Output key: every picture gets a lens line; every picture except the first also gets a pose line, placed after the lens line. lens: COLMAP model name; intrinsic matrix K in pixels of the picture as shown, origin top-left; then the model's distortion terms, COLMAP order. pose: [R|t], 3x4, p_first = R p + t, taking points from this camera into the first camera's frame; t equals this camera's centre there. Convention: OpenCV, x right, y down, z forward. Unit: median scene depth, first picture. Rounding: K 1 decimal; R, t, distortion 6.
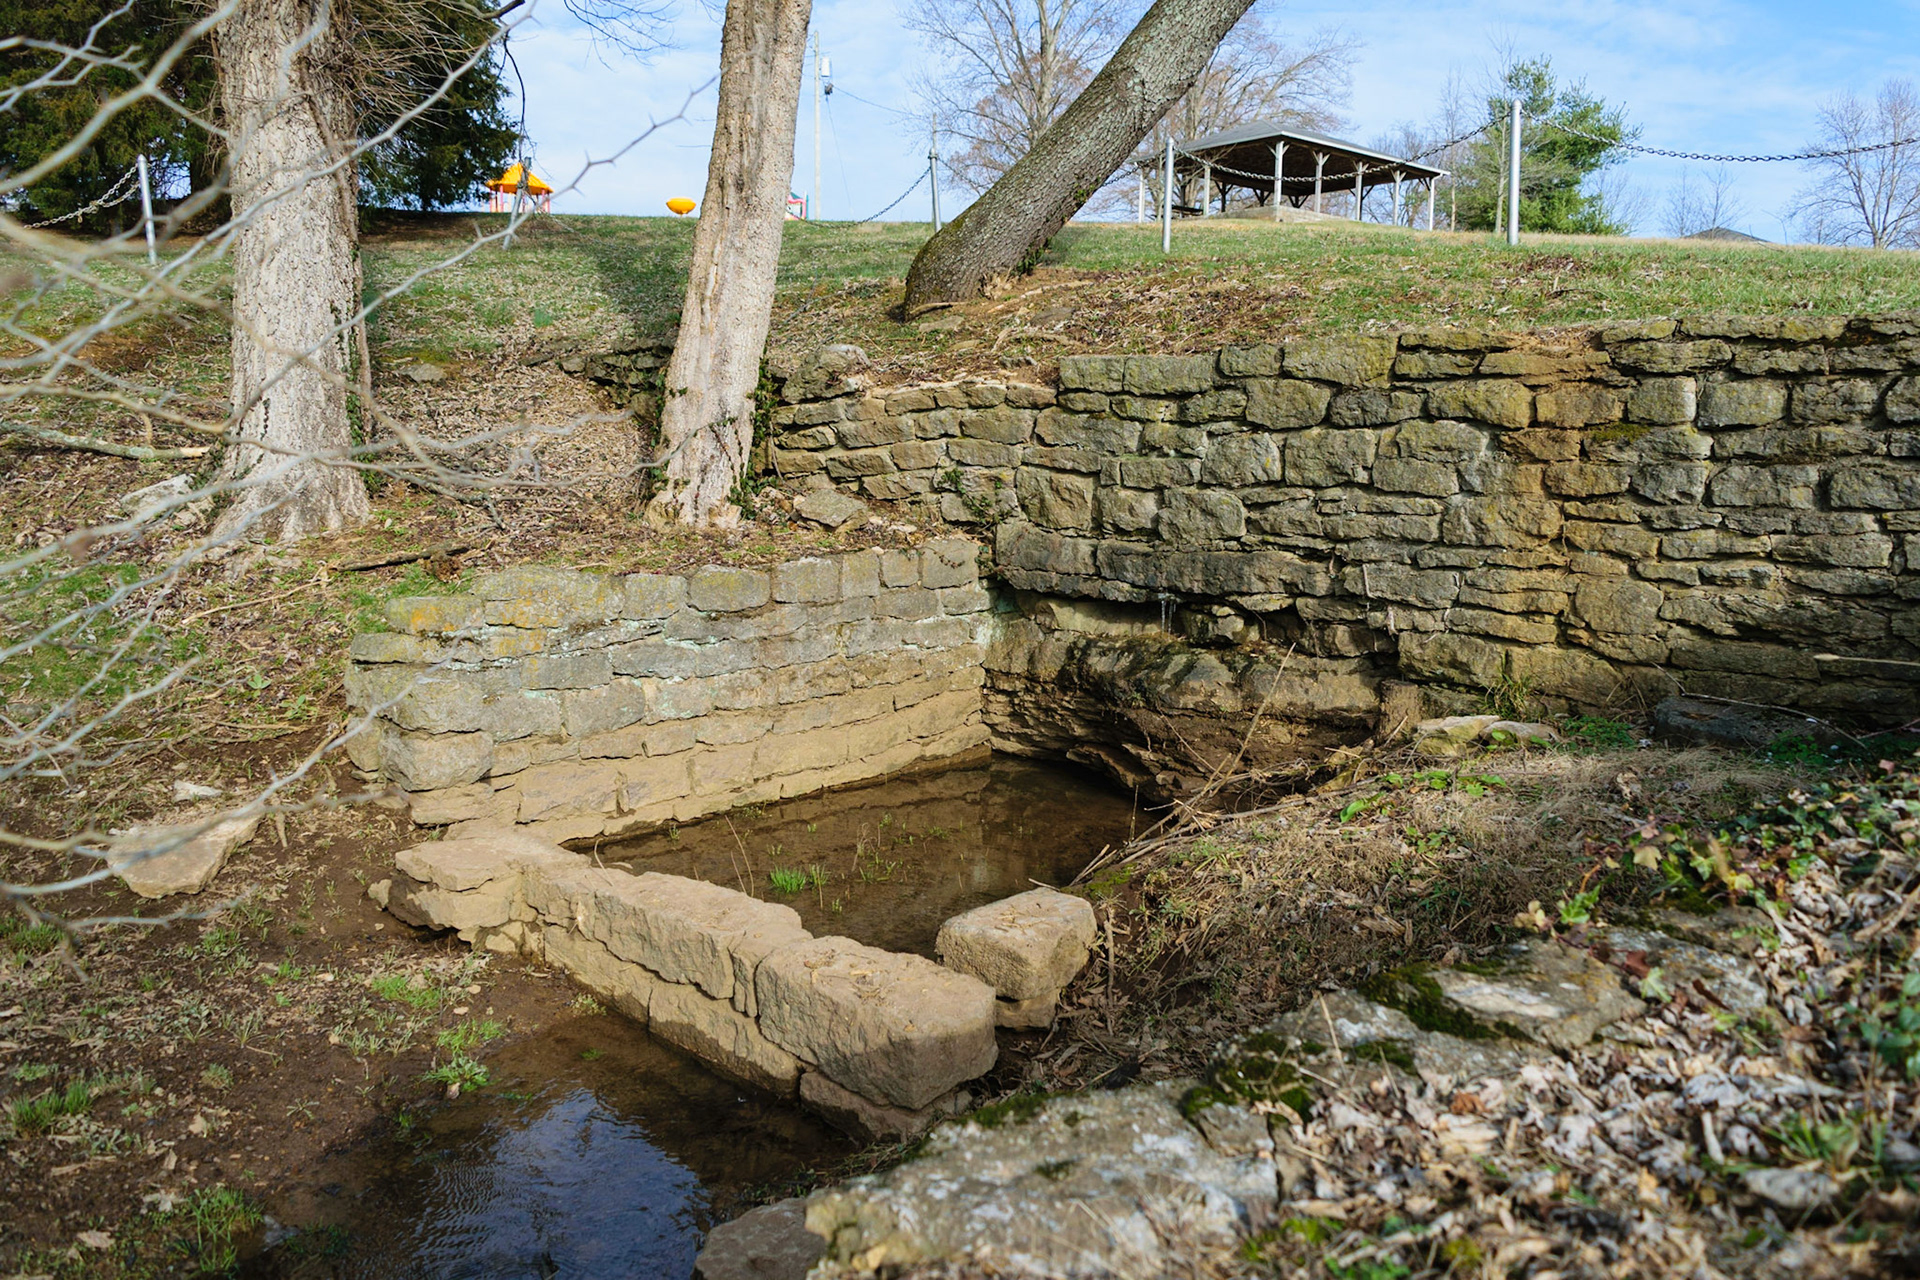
lens RADIAL K [[1480.8, 0, 960.0], [0, 1480.8, 640.0], [0, 0, 1]] dist [0.001505, 0.004058]
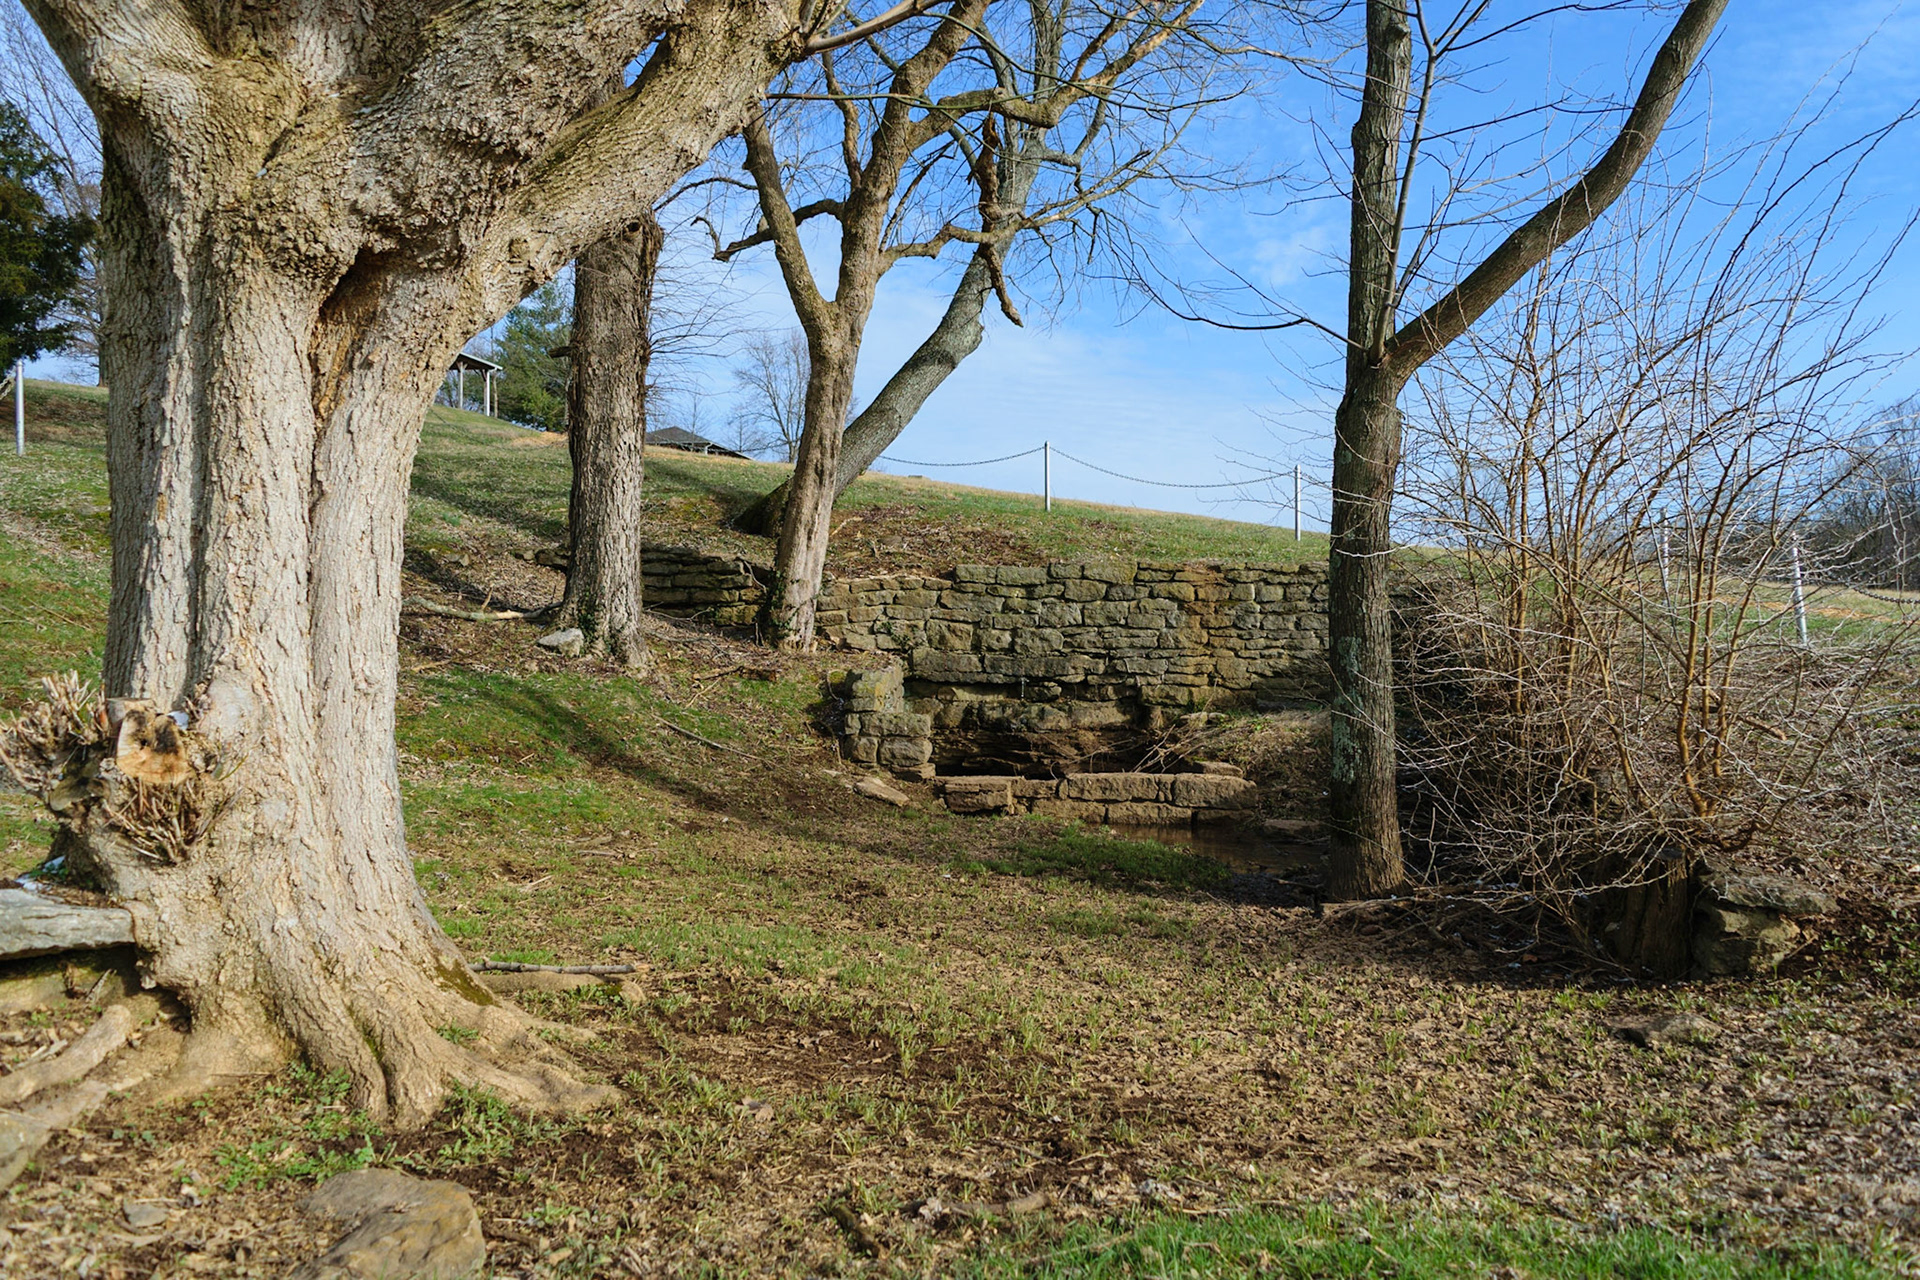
lens RADIAL K [[1480.8, 0, 960.0], [0, 1480.8, 640.0], [0, 0, 1]] dist [0.001505, 0.004058]
pose [[0.745782, -0.019737, 0.665898, -1.437435], [0.088843, 0.993579, -0.070052, 0.059047], [-0.660240, 0.111403, 0.742747, -0.557161]]
